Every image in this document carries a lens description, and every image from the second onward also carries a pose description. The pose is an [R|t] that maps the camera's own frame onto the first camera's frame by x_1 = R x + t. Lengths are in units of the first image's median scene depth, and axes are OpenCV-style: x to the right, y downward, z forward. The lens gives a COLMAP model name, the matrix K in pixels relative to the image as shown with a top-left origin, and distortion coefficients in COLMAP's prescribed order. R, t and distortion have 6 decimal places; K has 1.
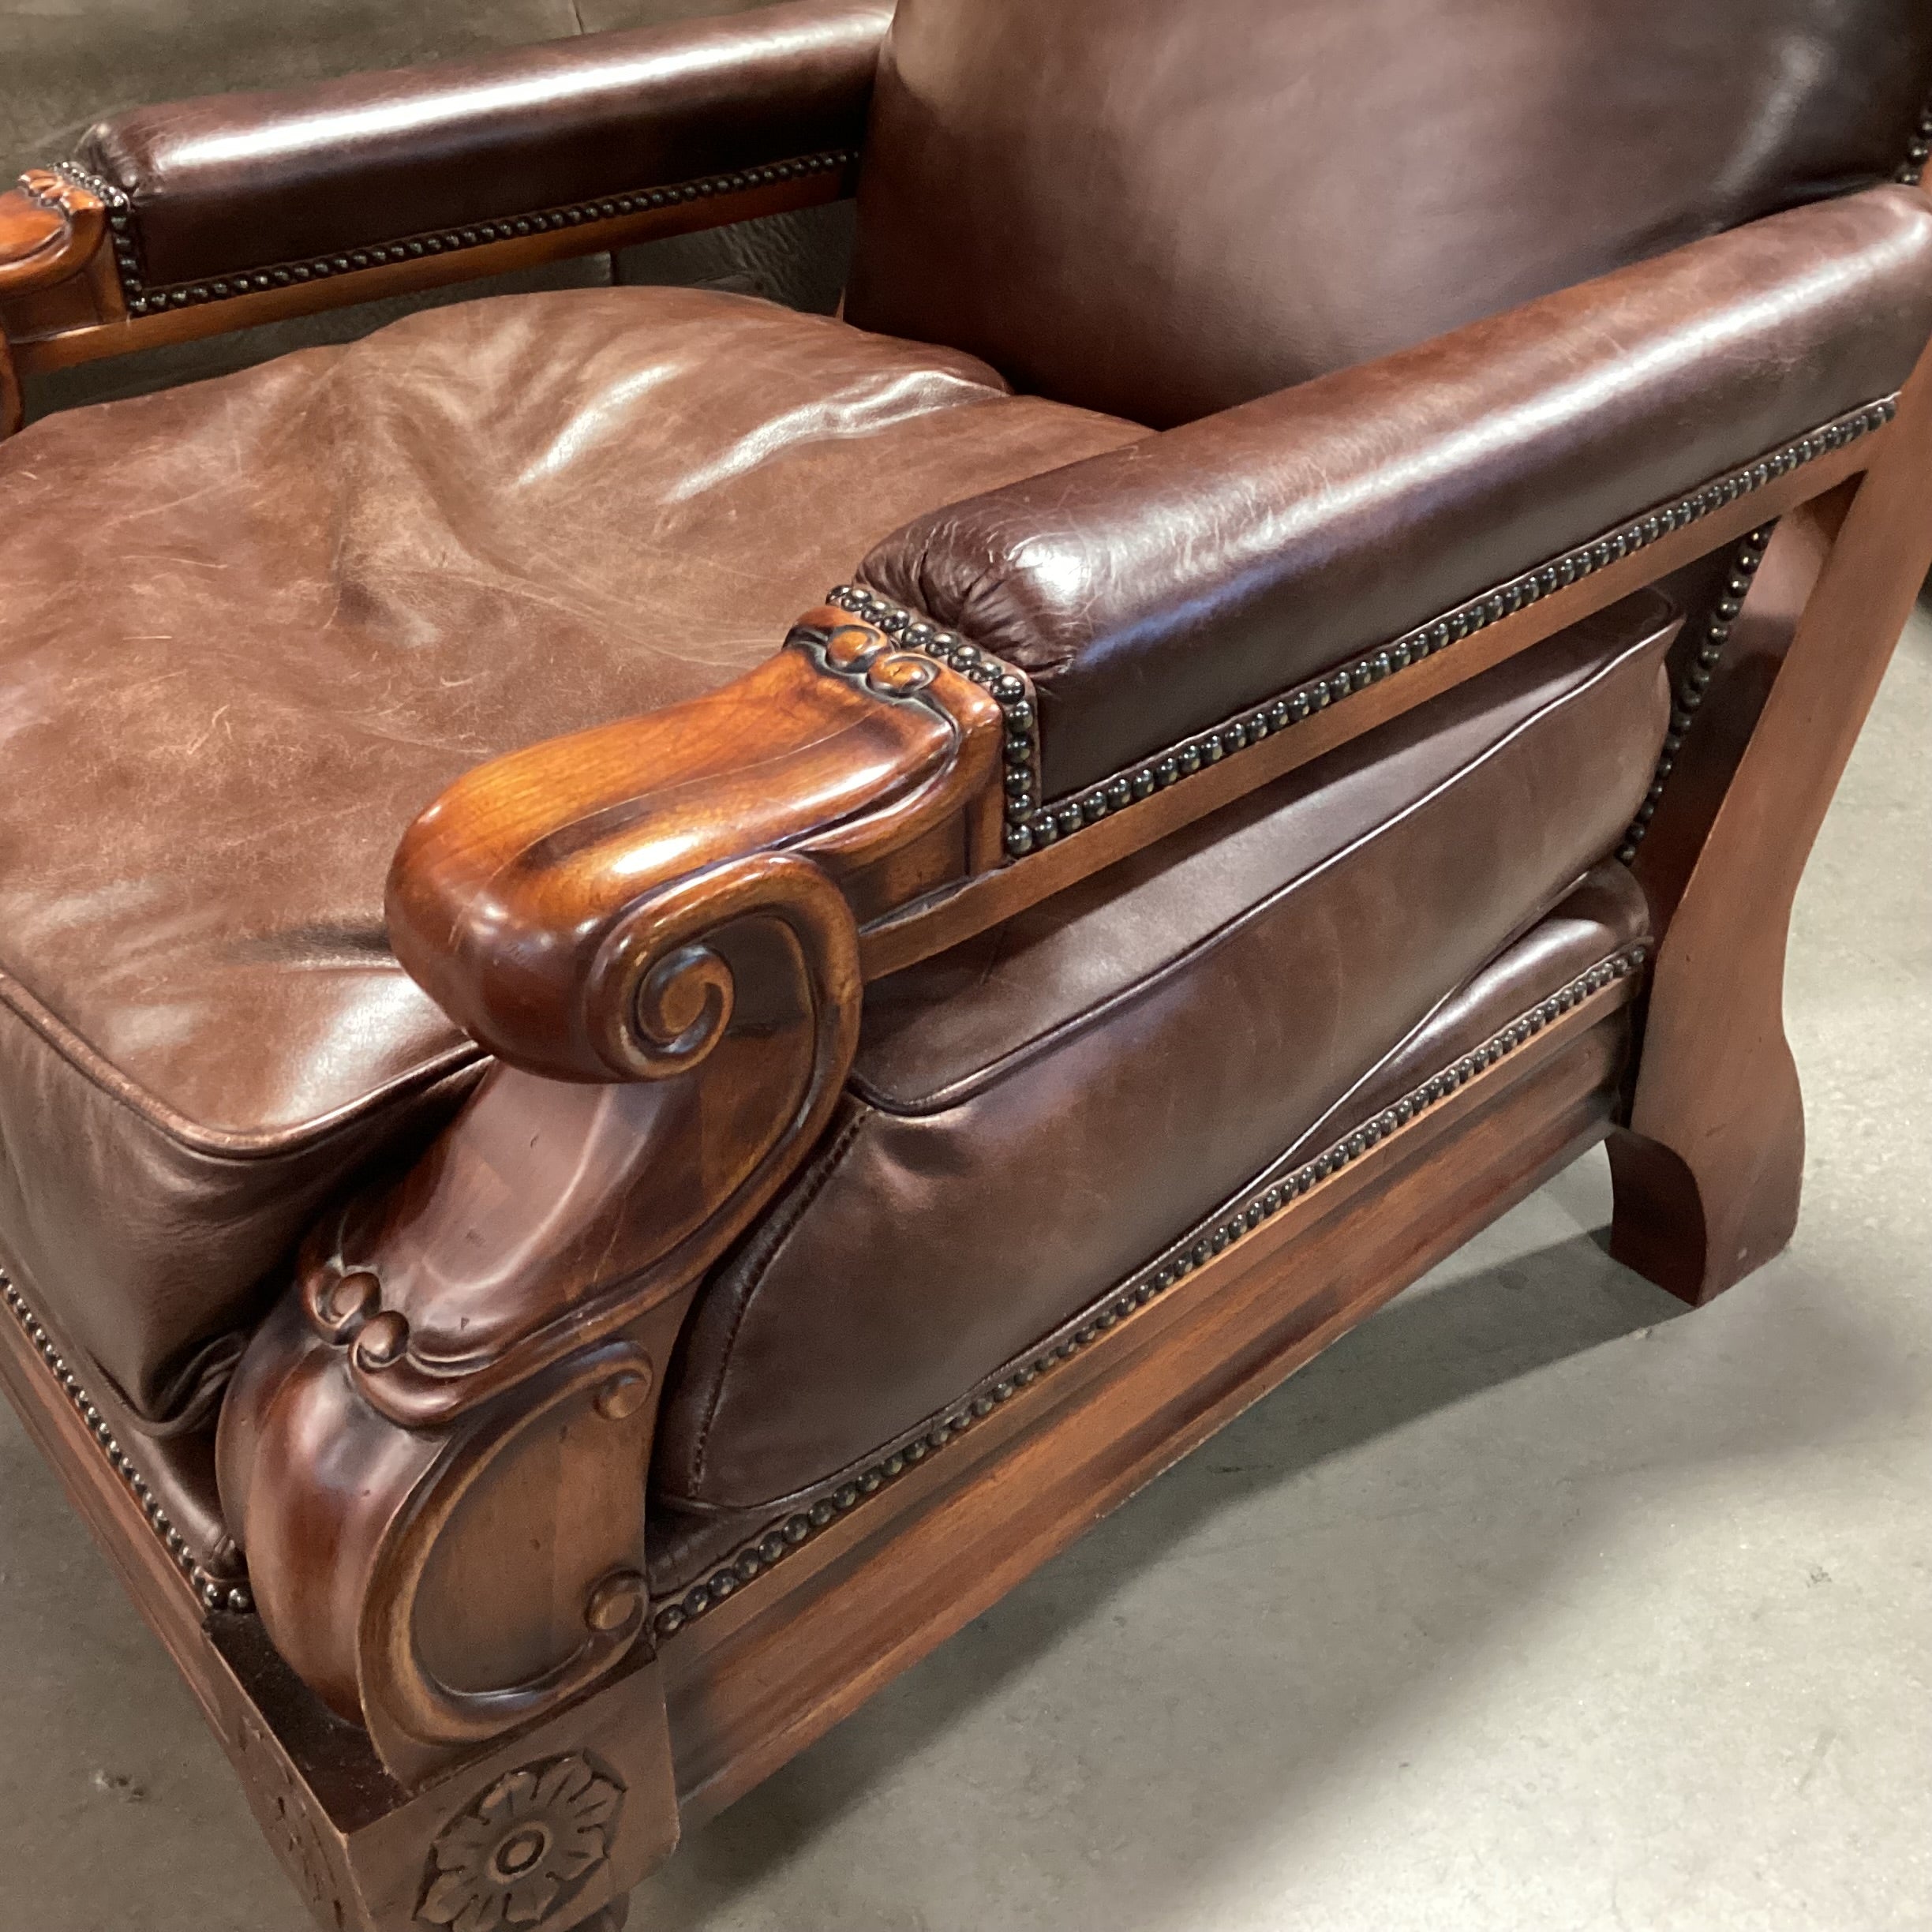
lens RADIAL K [[2336.7, 0, 966.0], [0, 2336.7, 966.0], [0, 0, 1]] dist [0.163426, -0.399782]
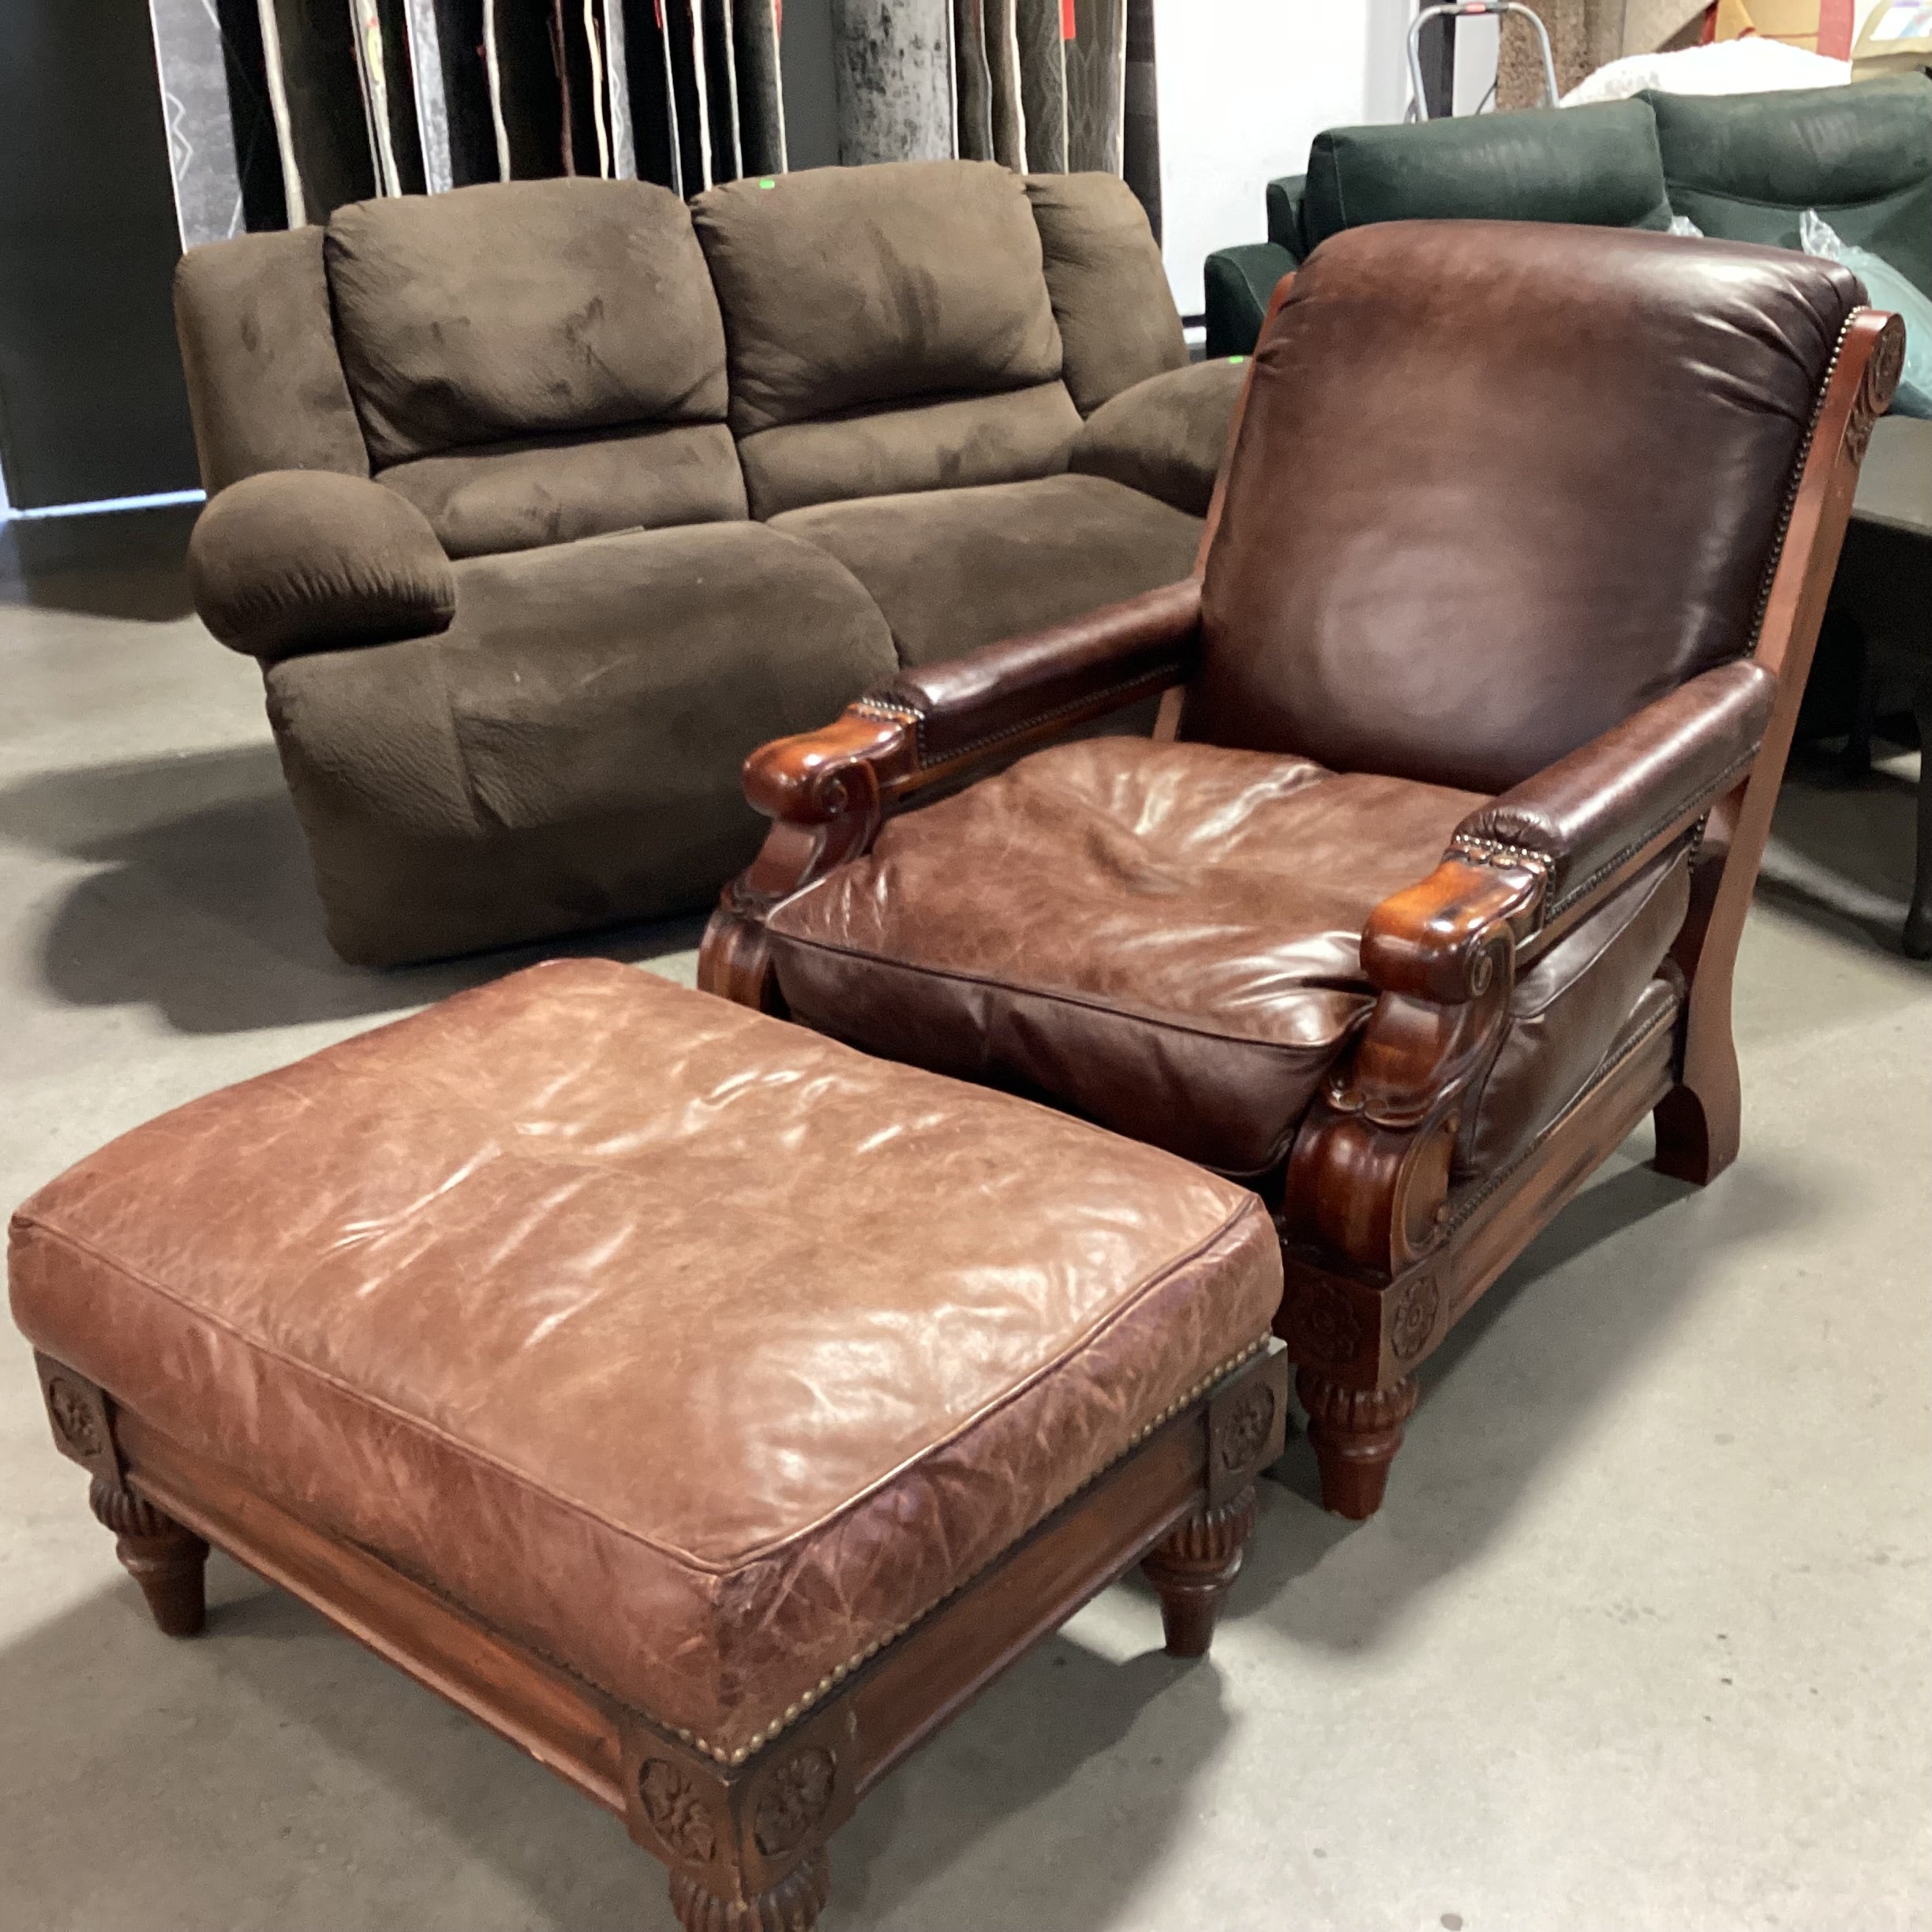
lens RADIAL K [[2323.2, 0, 966.0], [0, 2323.2, 966.0], [0, 0, 1]] dist [0.127968, -0.274353]
pose [[0.981309, -0.085715, 0.172292, -0.732337], [0.113121, 0.981238, -0.156128, 0.229560], [-0.155677, 0.172700, 0.972594, -1.013684]]
